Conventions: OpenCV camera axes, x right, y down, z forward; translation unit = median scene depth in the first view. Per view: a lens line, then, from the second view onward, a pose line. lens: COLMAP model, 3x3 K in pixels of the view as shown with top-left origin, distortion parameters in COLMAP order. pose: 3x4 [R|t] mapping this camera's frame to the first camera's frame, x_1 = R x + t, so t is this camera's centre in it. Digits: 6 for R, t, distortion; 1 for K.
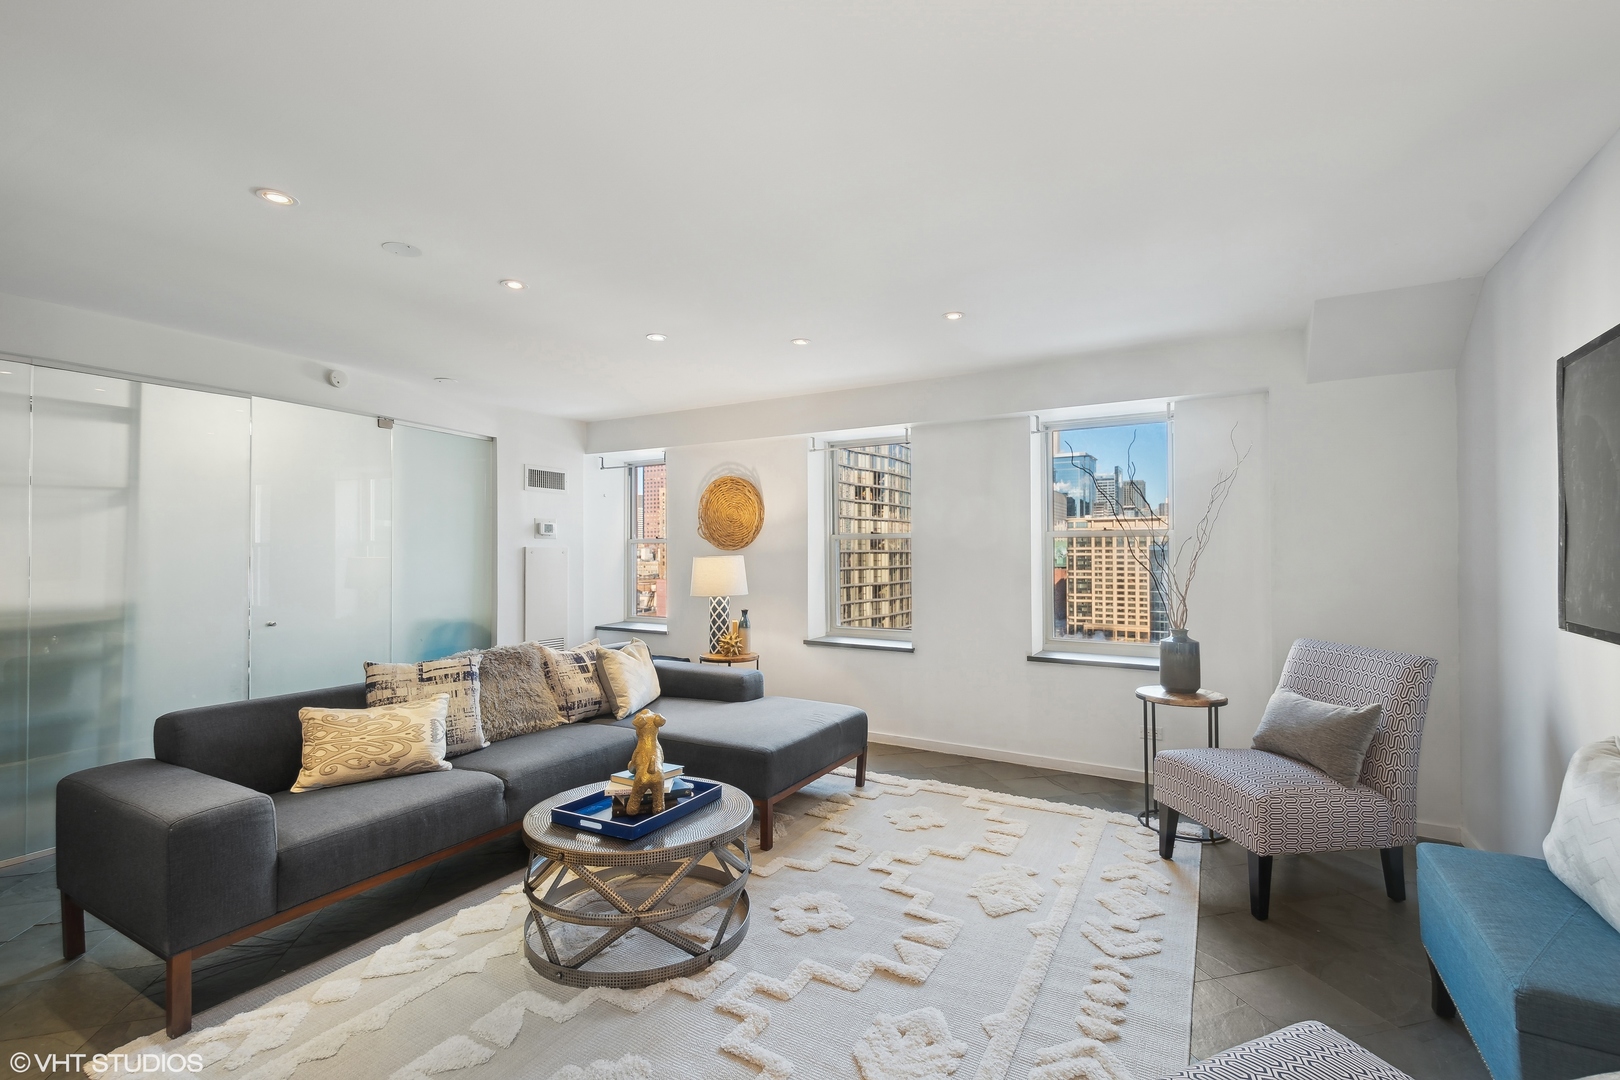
lens RADIAL K [[724.3, 0, 846.1], [0, 724.3, 537.8], [0, 0, 1]] dist [0.004939, -0.001978]
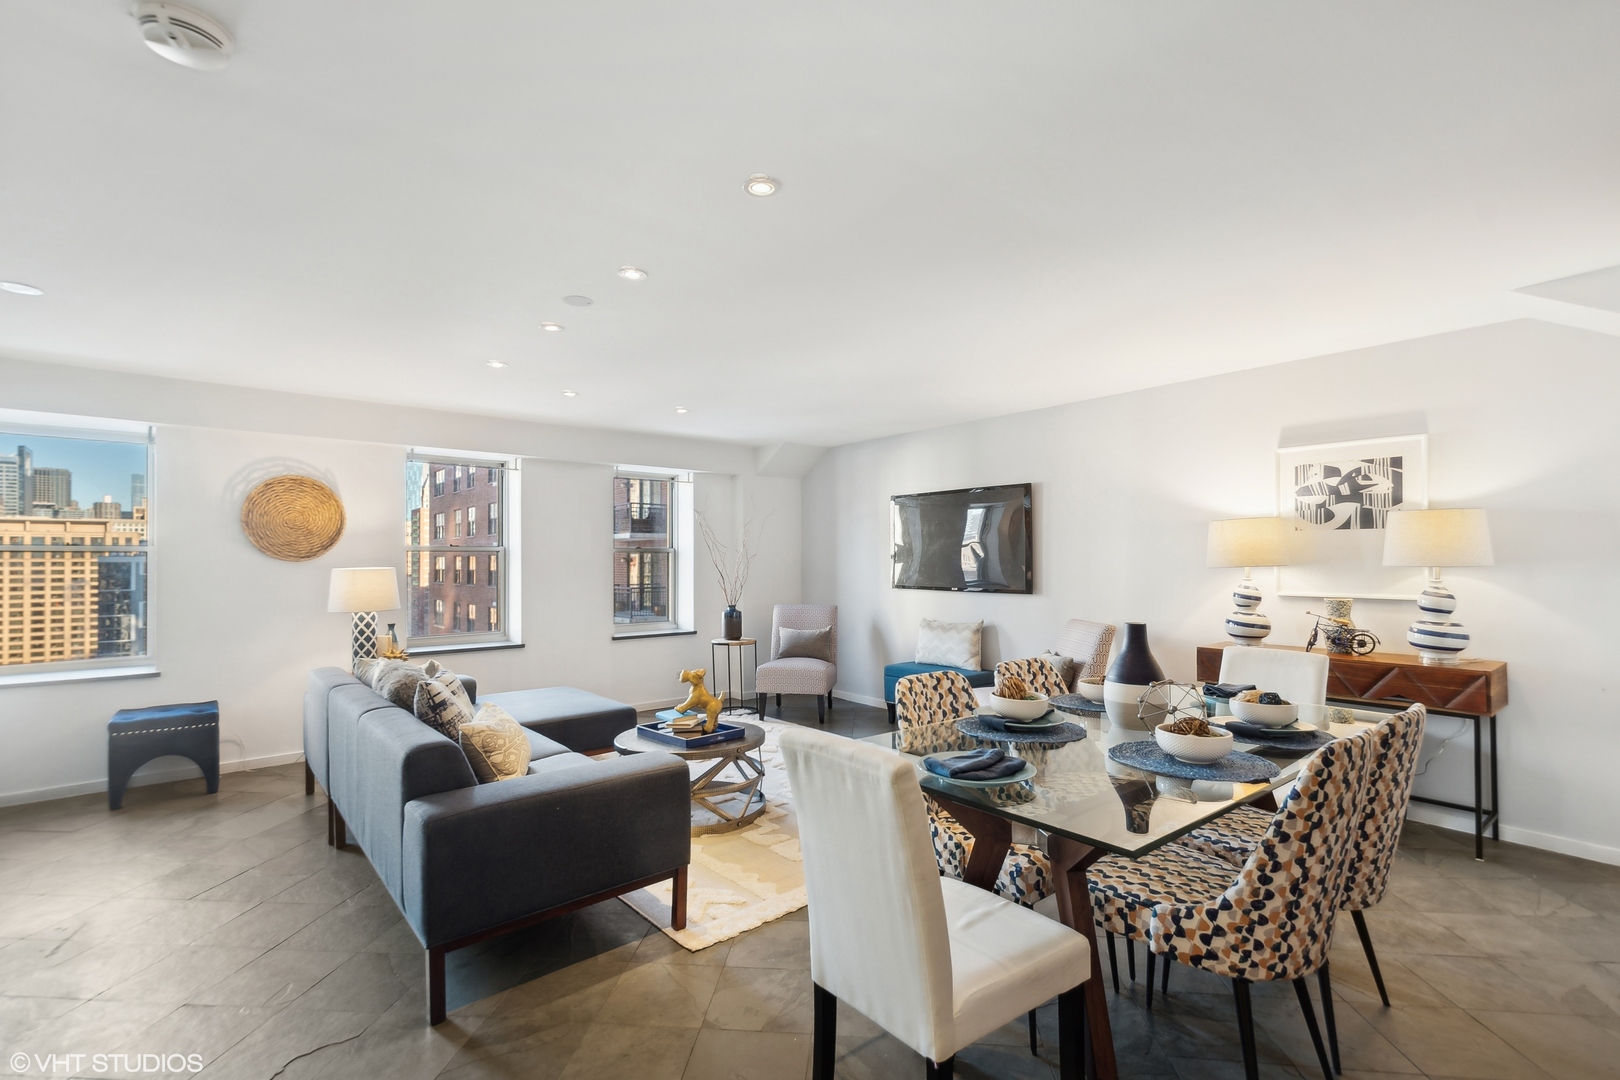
lens RADIAL K [[724.3, 0, 798.4], [0, 724.3, 551.6], [0, 0, 1]] dist [0.004939, -0.001978]
pose [[0.348712, 0.013526, 0.937132, -1.027792], [-0.015891, 0.999837, -0.008518, 0.004135], [-0.937095, -0.011922, 0.348871, 0.185699]]
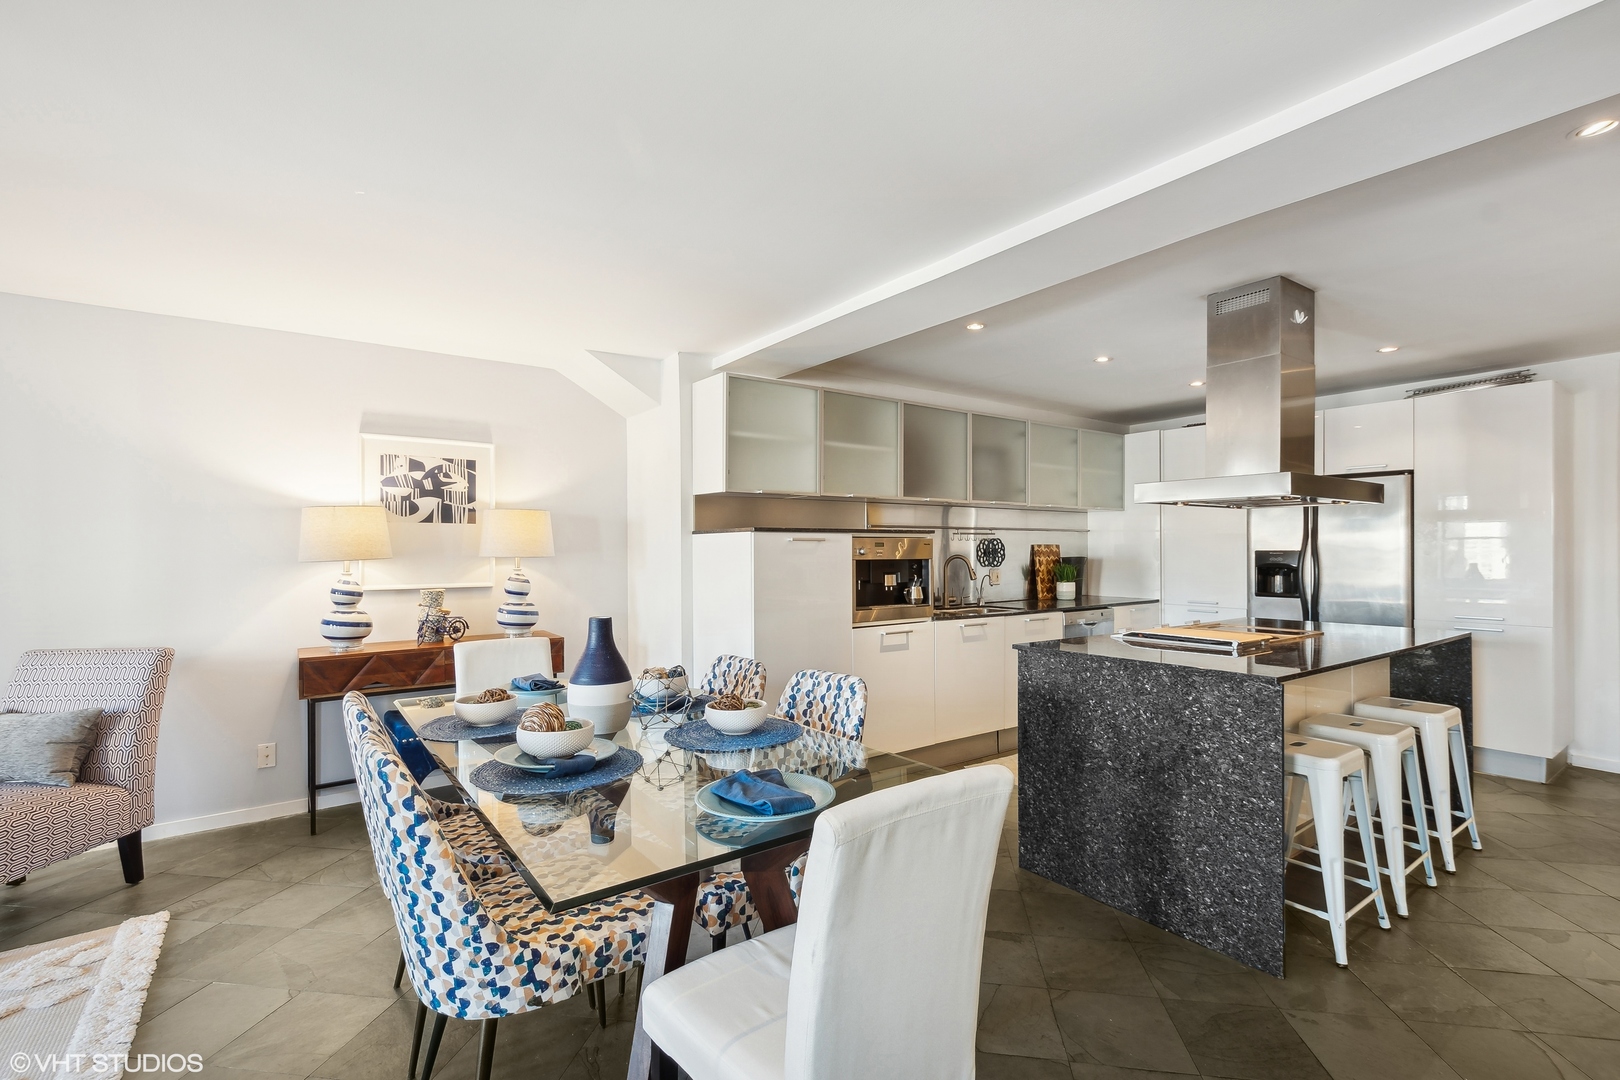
lens RADIAL K [[724.3, 0, 821.3], [0, 724.3, 538.6], [0, 0, 1]] dist [0.004939, -0.001978]
pose [[-0.919391, 0.015723, 0.393031, -0.761781], [0.002028, 0.999377, -0.035234, 0.013402], [-0.393340, -0.031597, -0.918850, 0.548255]]
